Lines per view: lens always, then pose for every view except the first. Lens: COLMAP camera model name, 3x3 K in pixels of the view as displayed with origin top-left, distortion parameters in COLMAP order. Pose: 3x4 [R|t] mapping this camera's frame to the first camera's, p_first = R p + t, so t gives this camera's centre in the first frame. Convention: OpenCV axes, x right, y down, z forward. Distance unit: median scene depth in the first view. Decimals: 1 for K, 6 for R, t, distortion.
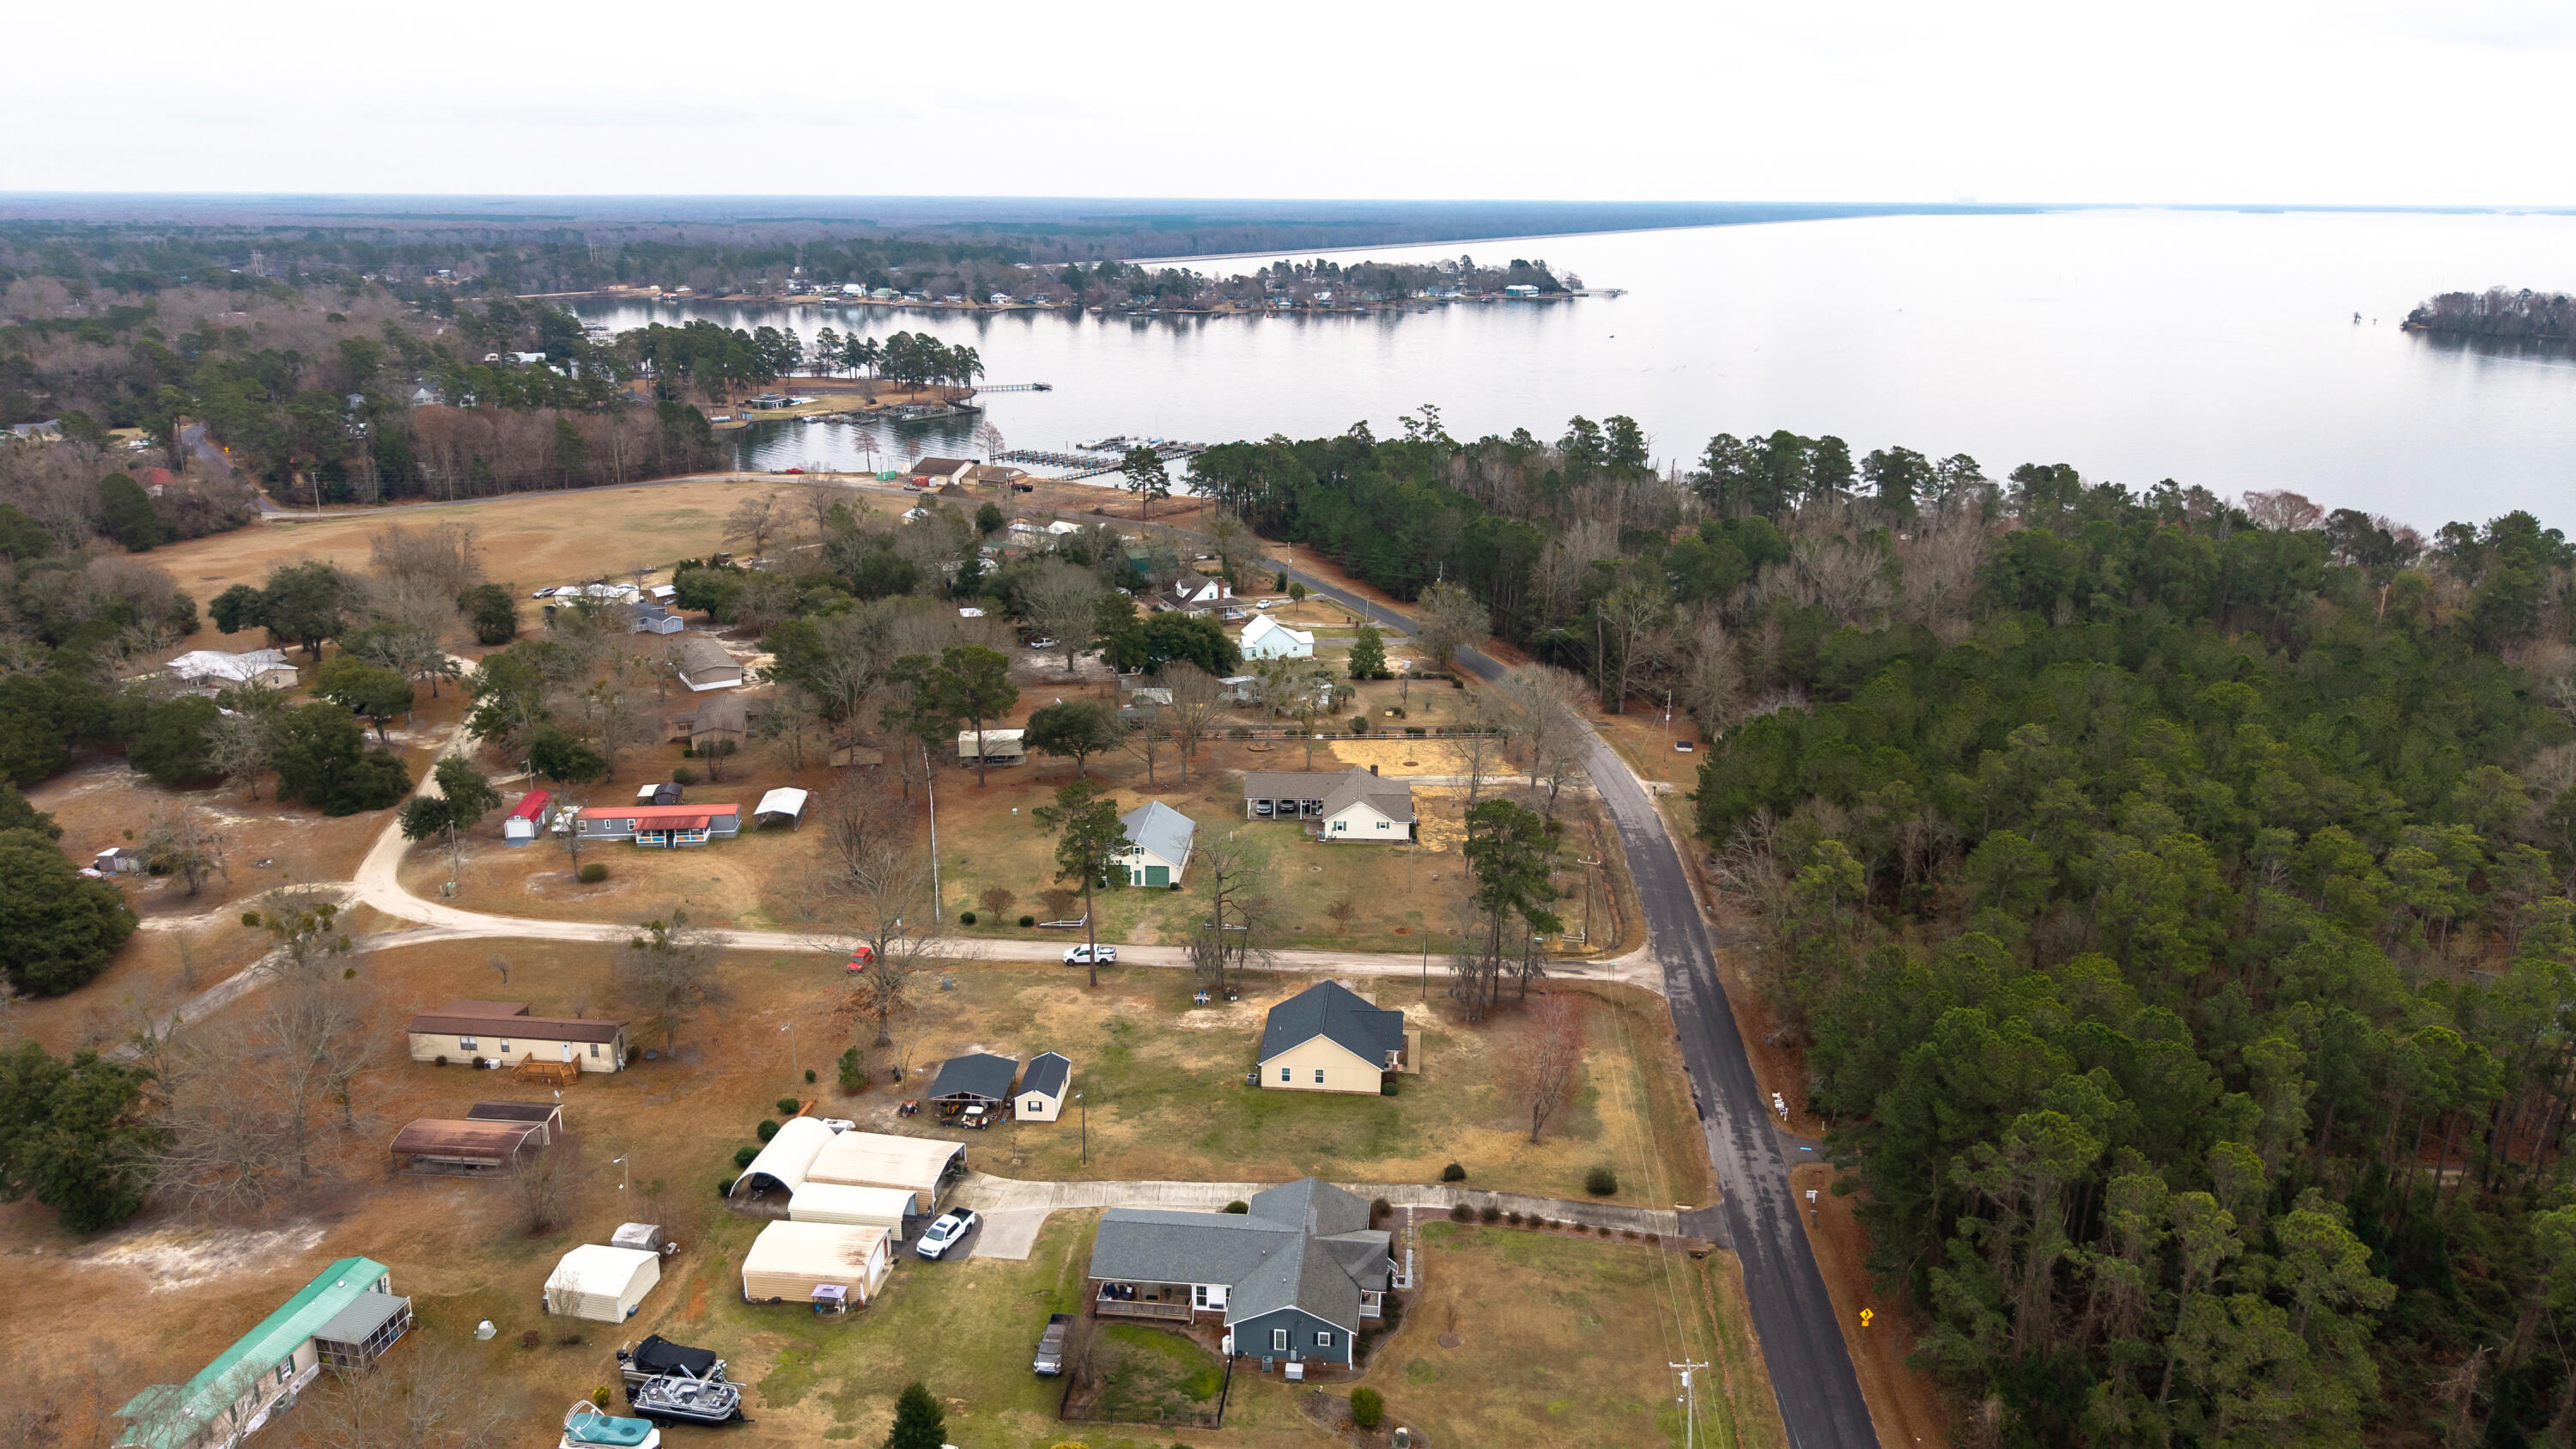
lens RADIAL K [[1712.9, 0, 1288.0], [0, 1712.9, 724.5], [0, 0, 1]] dist [0.026102, -0.036630]
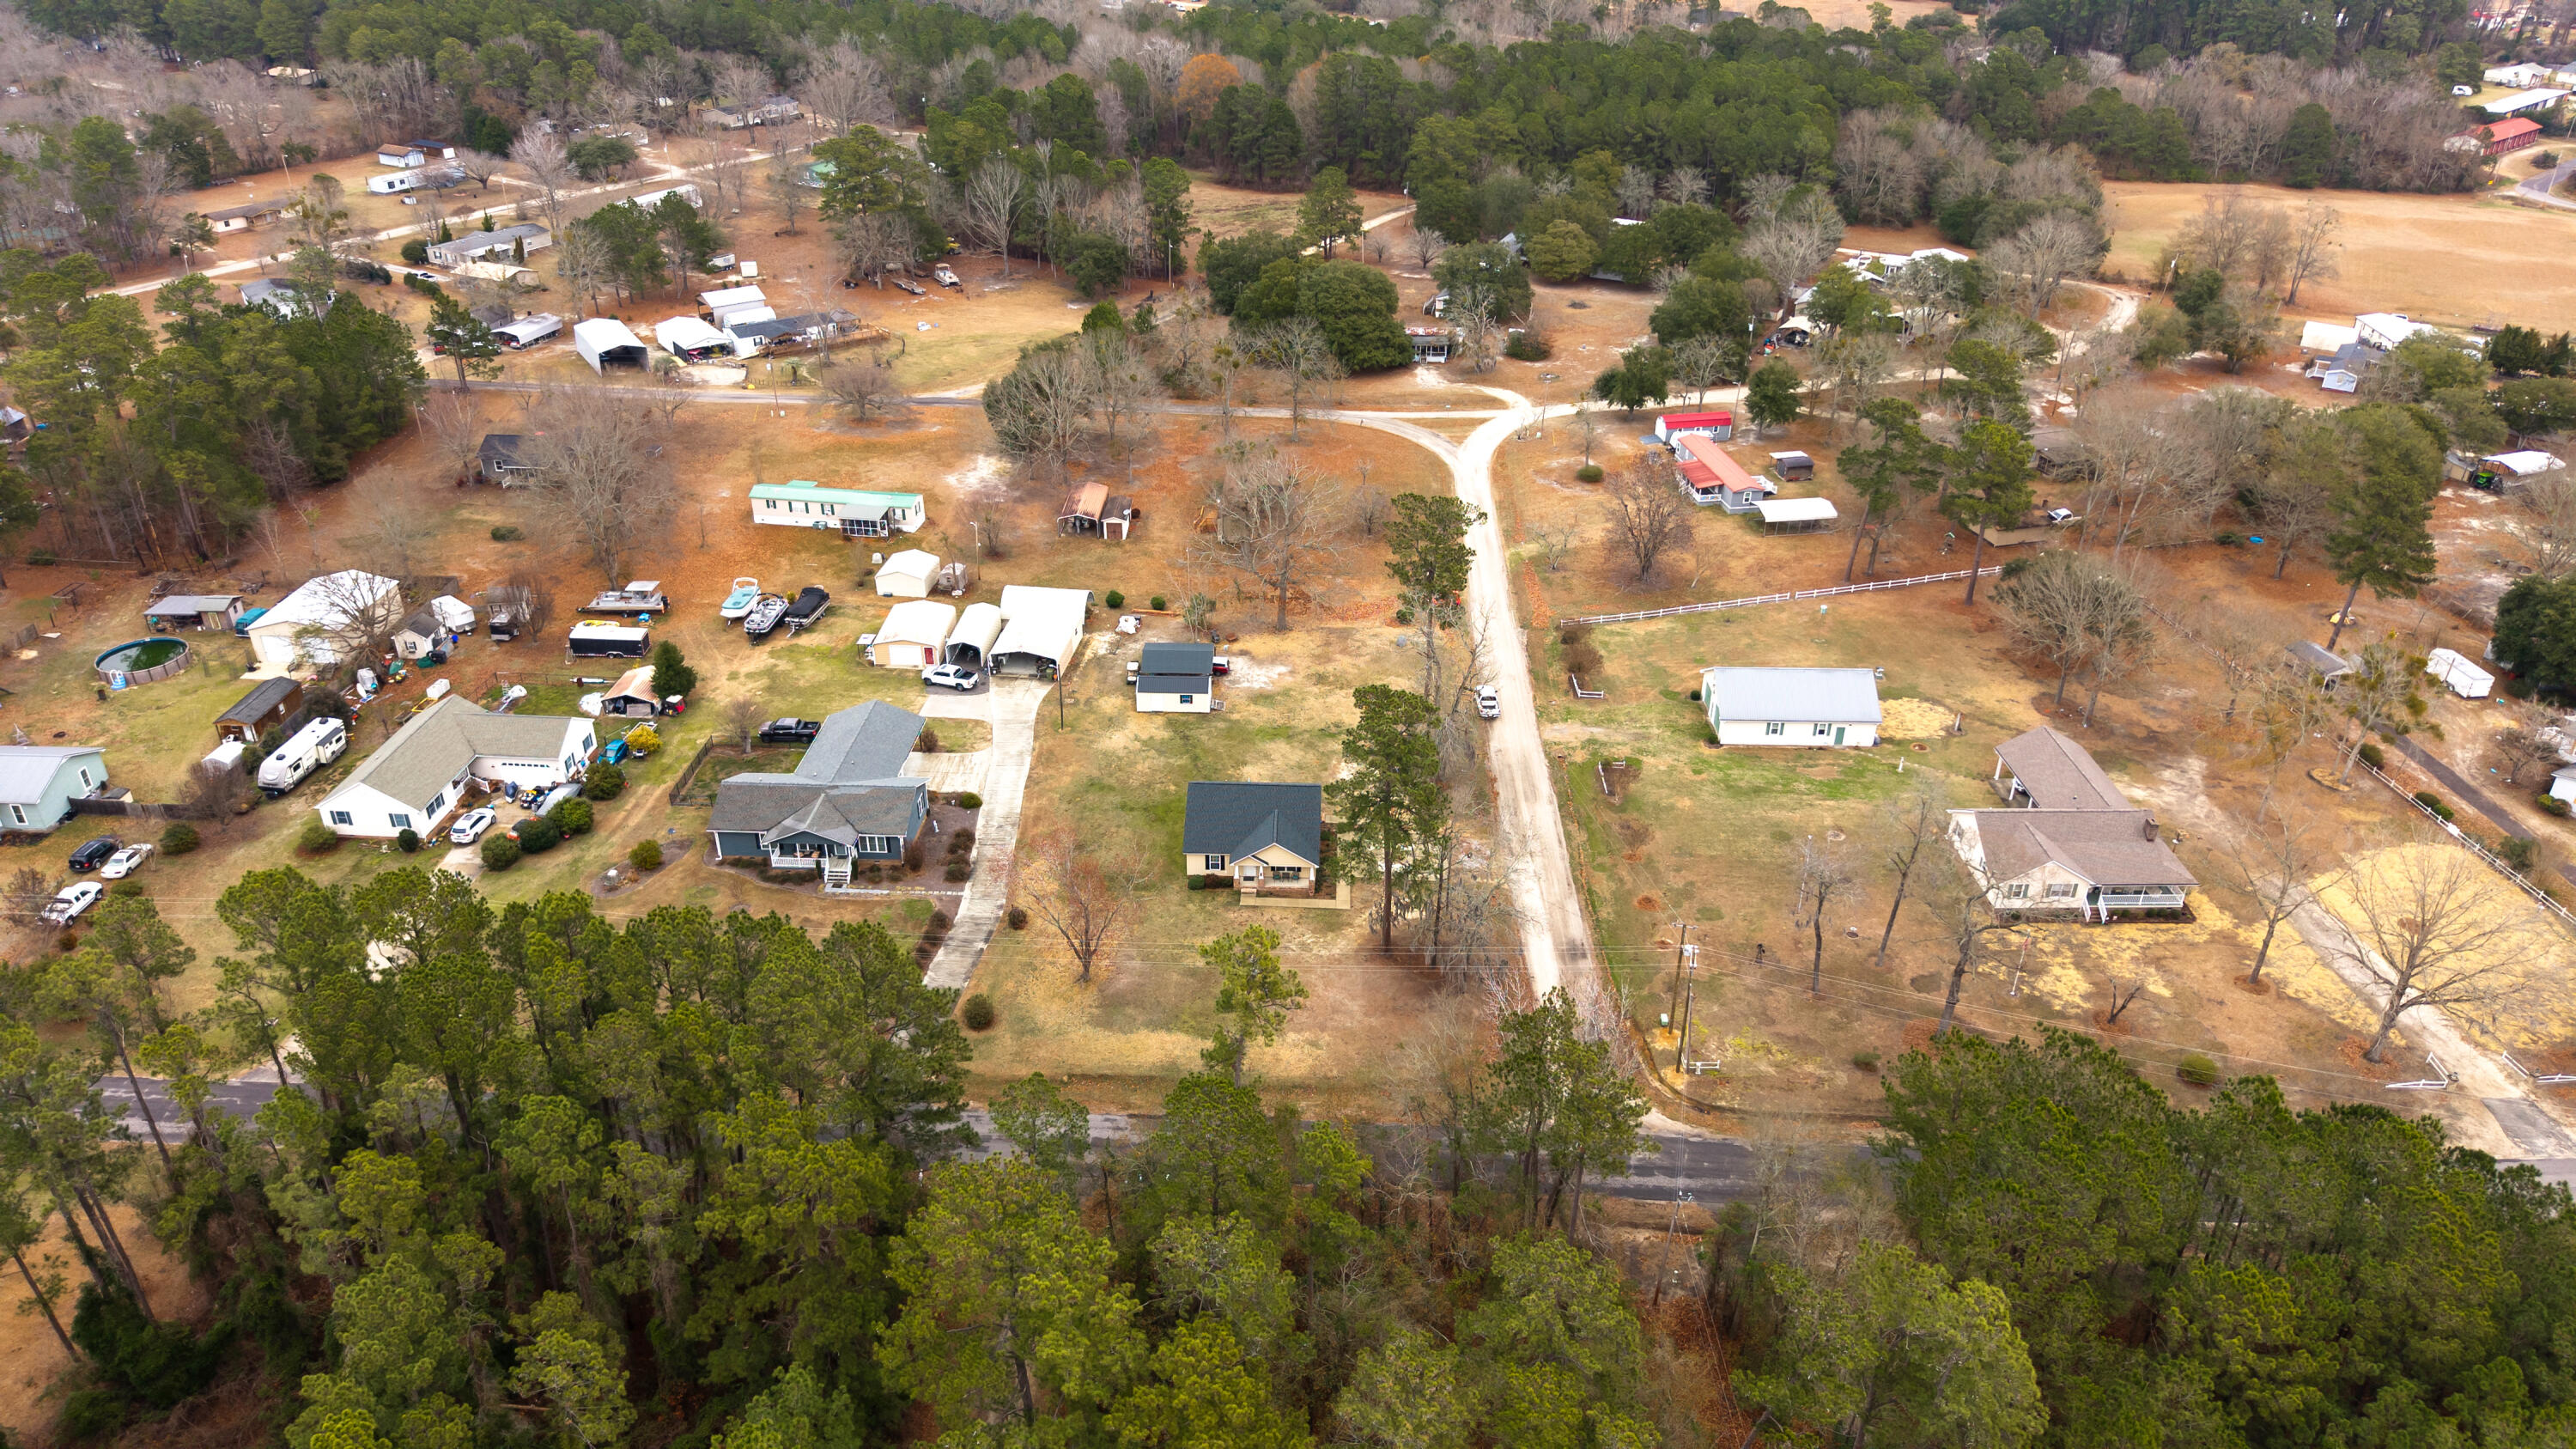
lens RADIAL K [[1687.8, 0, 1299.6], [0, 1687.8, 715.0], [0, 0, 1]] dist [0.042585, -0.044274]
pose [[0.059997, 0.478145, -0.876229, 0.709150], [-0.300217, 0.845812, 0.440991, -0.239468], [0.951982, 0.236600, 0.194293, 0.761907]]
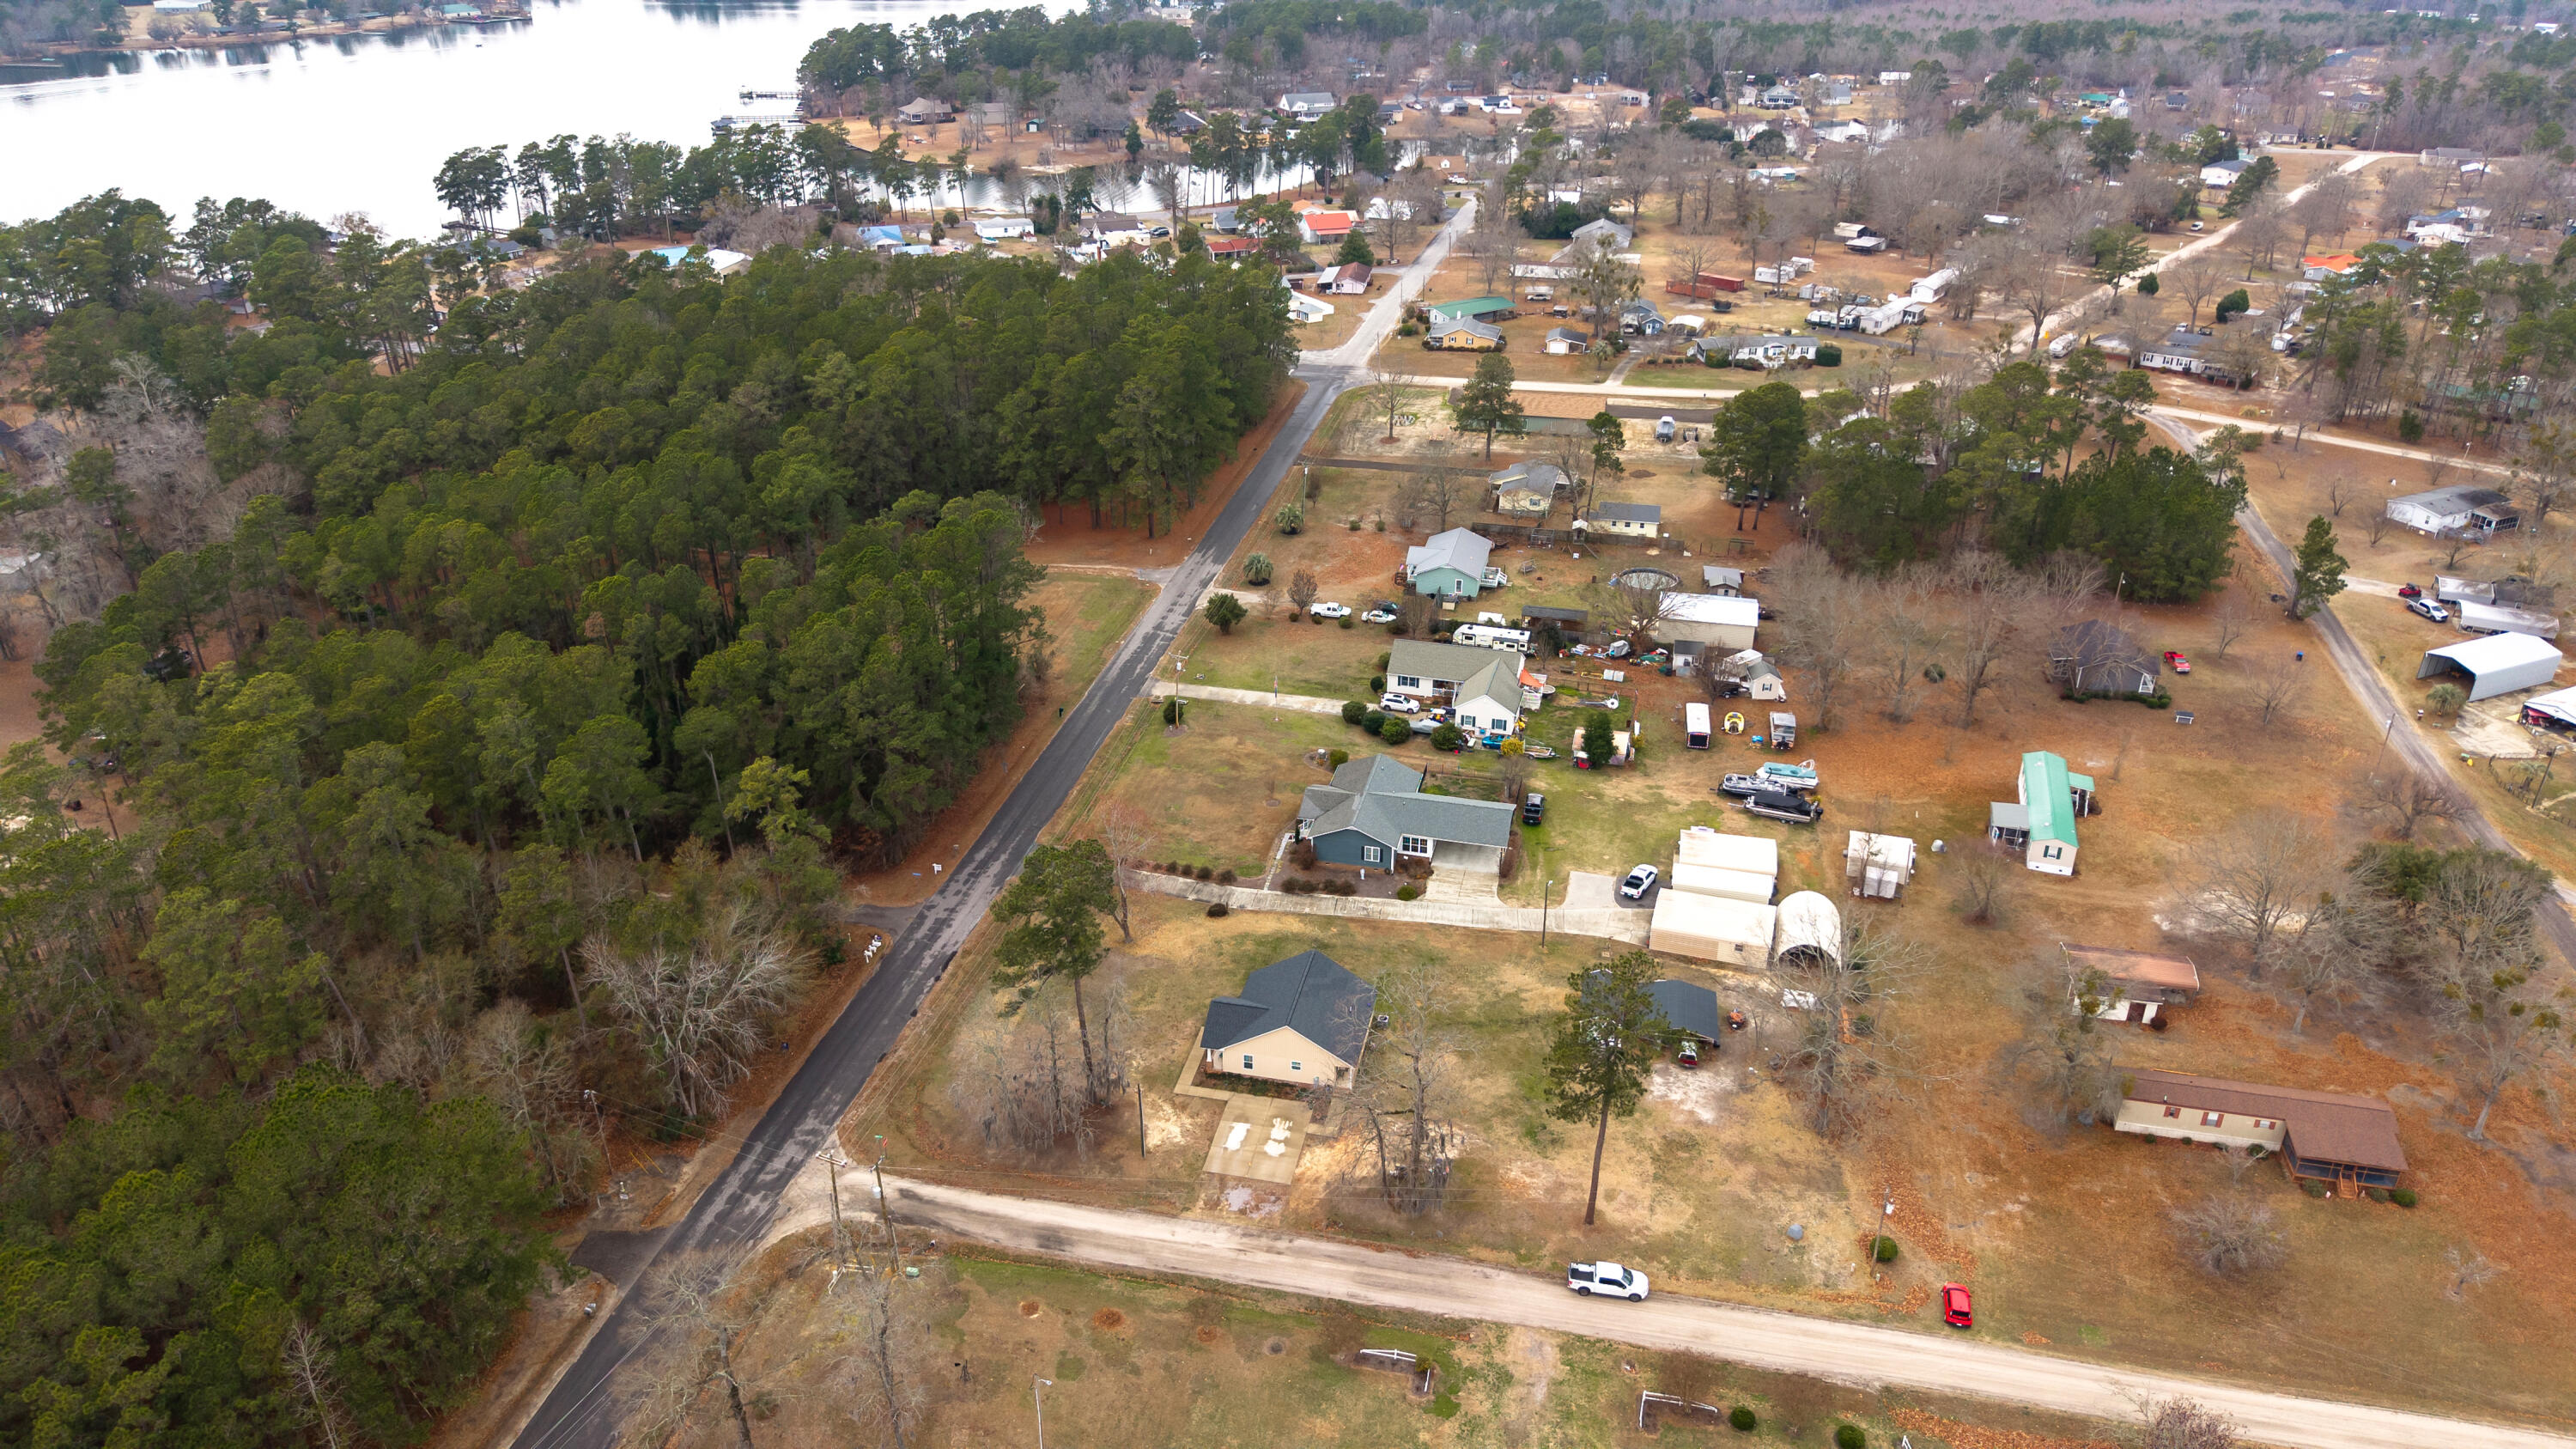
lens RADIAL K [[1732.5, 0, 1296.3], [0, 1732.5, 711.6], [0, 0, 1]] dist [0.061646, -0.085363]
pose [[-0.992539, -0.063760, 0.103929, -0.055138], [0.023716, 0.735138, 0.677502, -0.504851], [-0.119600, 0.674912, -0.728141, 1.416883]]
